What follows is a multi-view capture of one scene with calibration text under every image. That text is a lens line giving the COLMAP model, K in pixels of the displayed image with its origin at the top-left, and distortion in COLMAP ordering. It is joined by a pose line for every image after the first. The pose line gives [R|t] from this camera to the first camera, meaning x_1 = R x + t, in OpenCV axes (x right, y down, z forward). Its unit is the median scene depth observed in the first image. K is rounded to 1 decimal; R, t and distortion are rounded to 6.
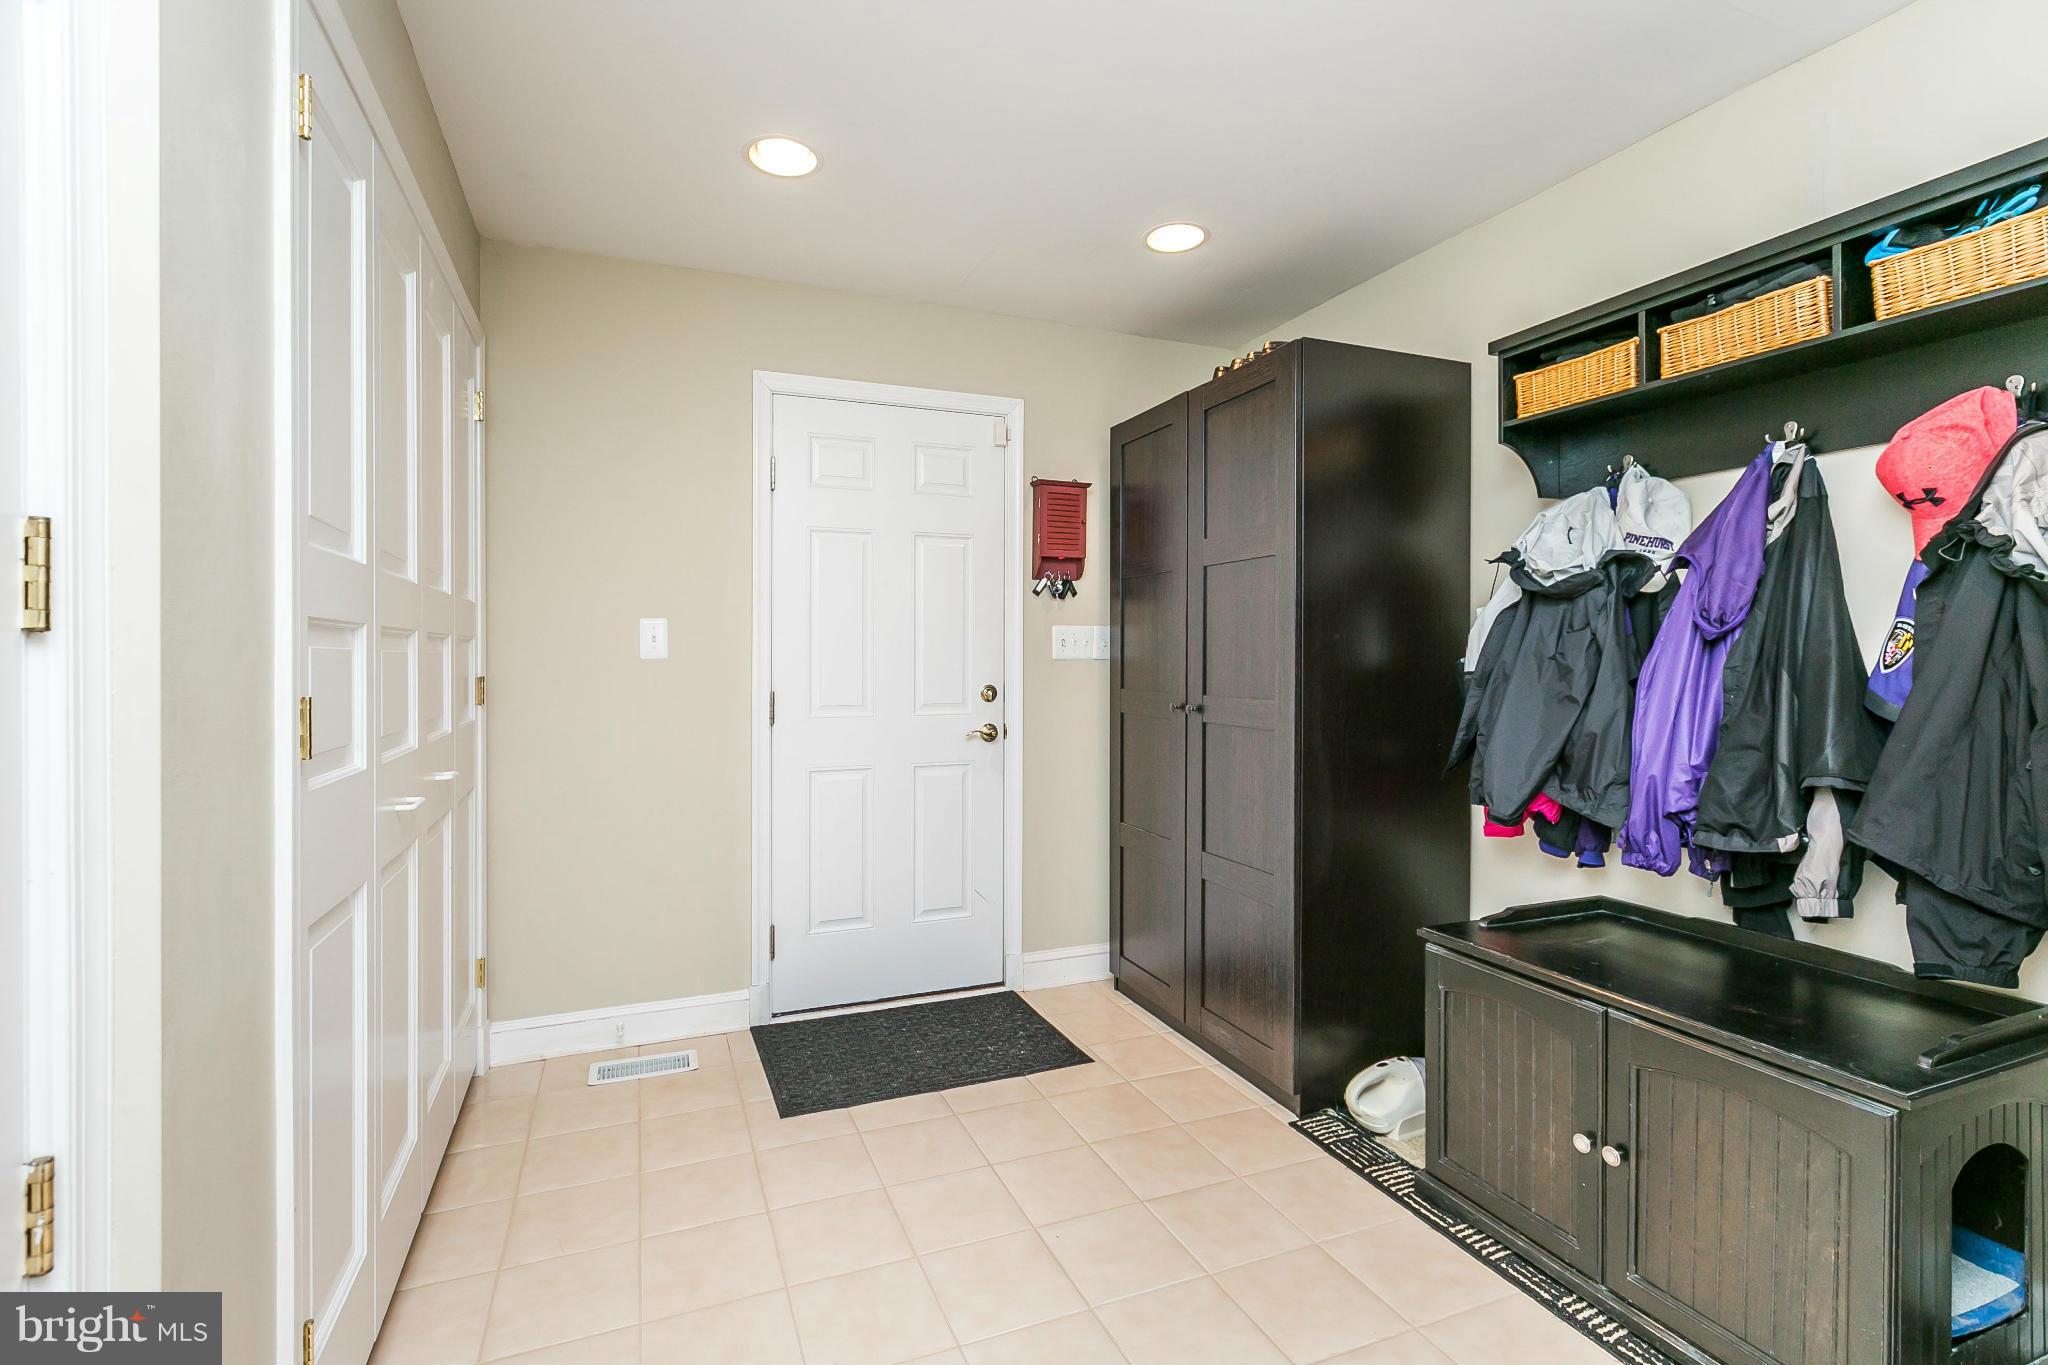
lens RADIAL K [[930.5, 0, 1021.1], [0, 930.5, 661.3], [0, 0, 1]] dist [-0.002096, 0.000046]
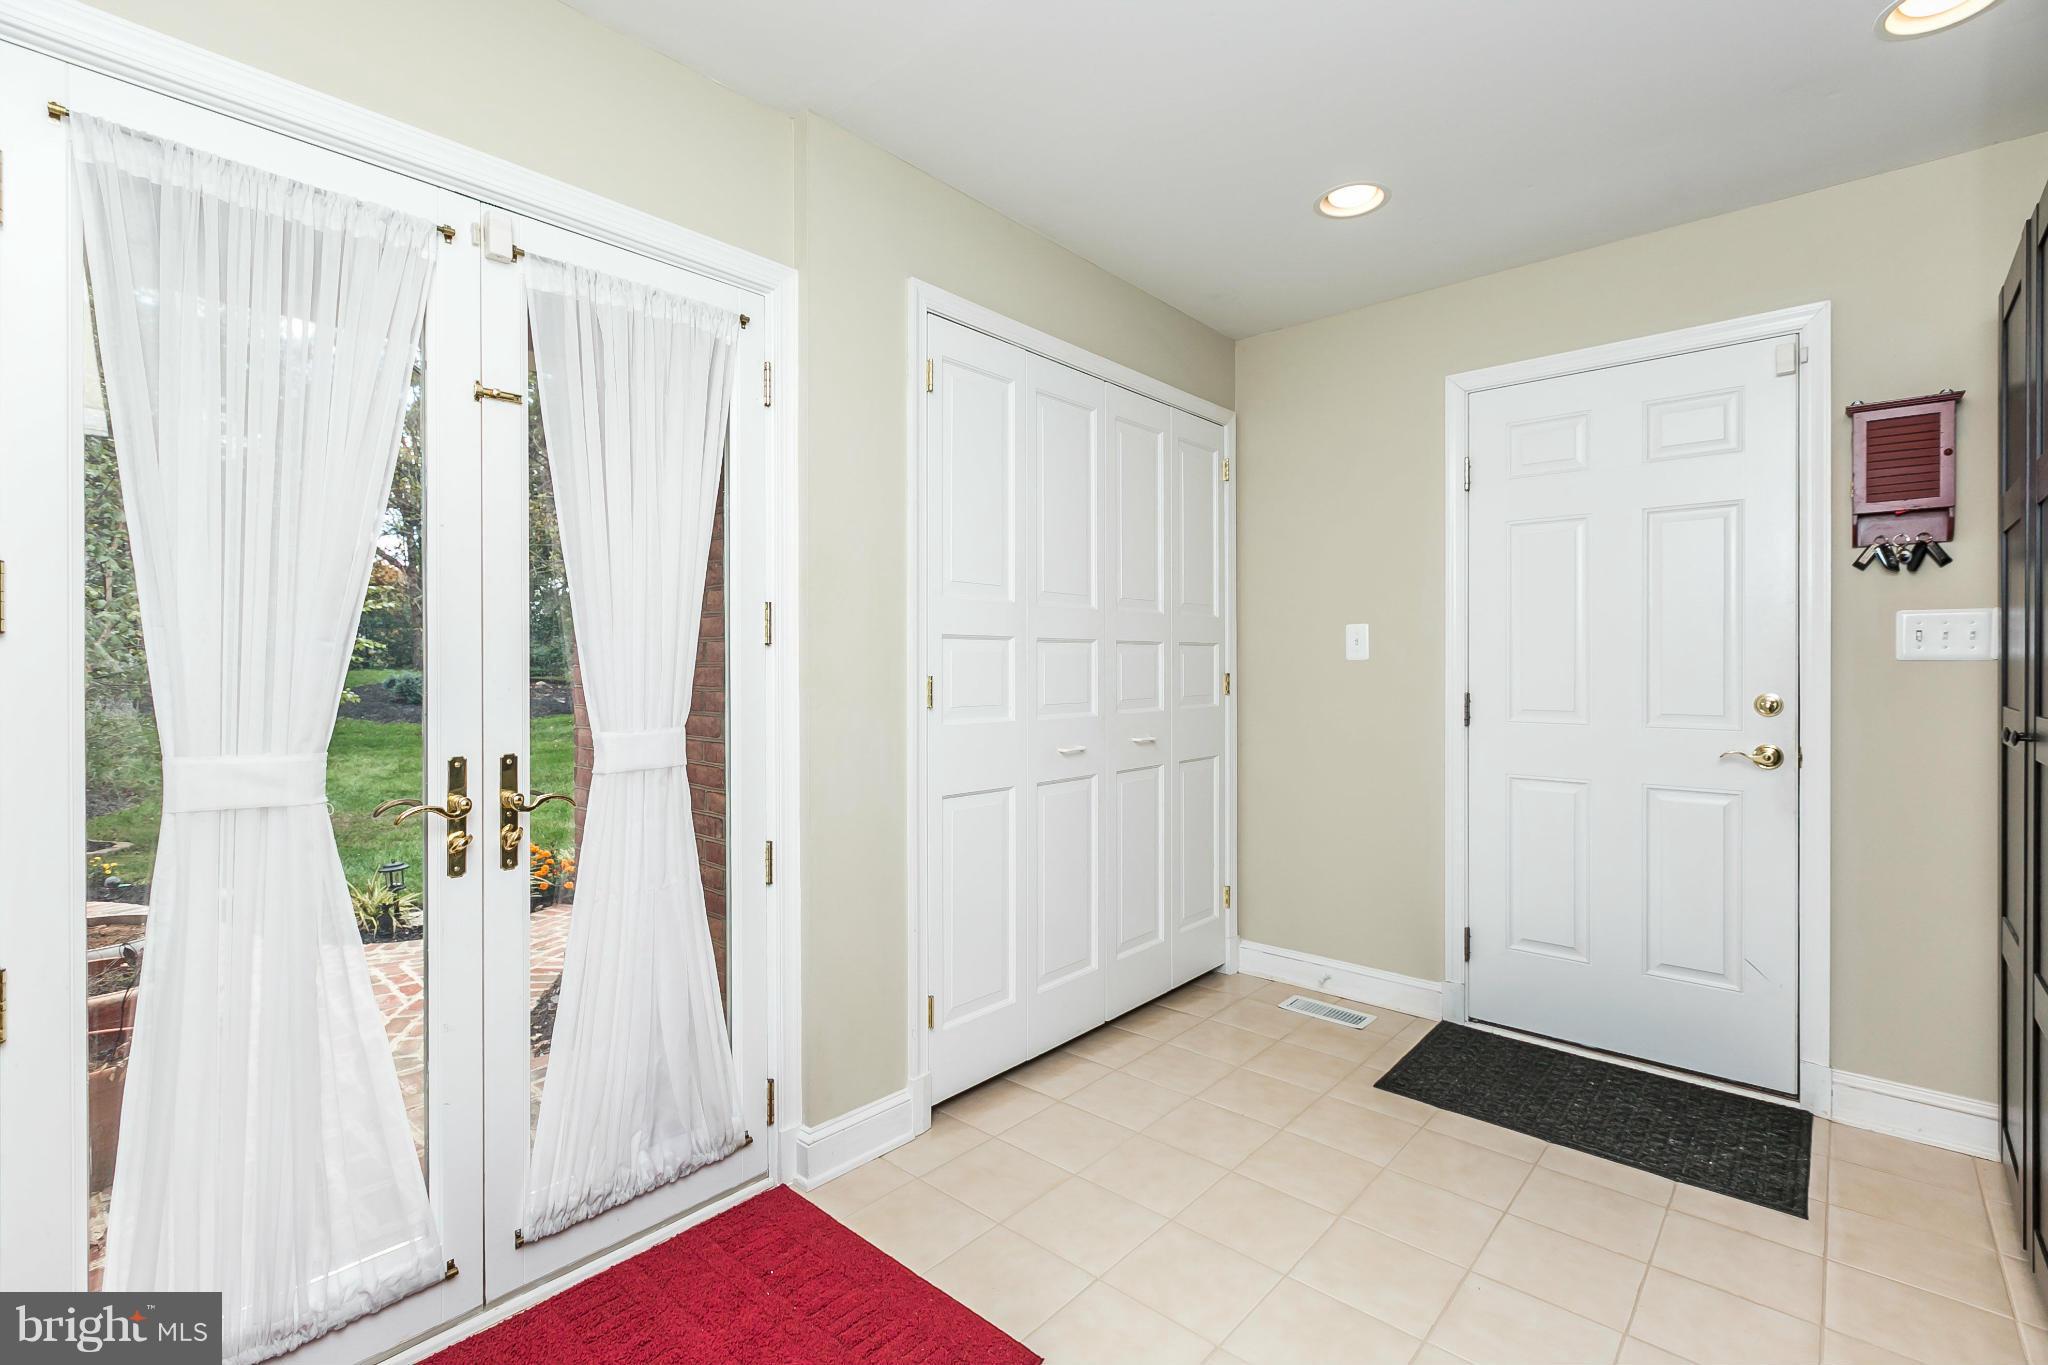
lens RADIAL K [[930.5, 0, 977.1], [0, 930.5, 669.2], [0, 0, 1]] dist [-0.002096, 0.000046]
pose [[0.417657, 0.005712, -0.908587, 0.417701], [-0.005937, 0.999976, 0.003557, 0.007068], [0.908585, 0.003908, 0.417681, 0.106936]]
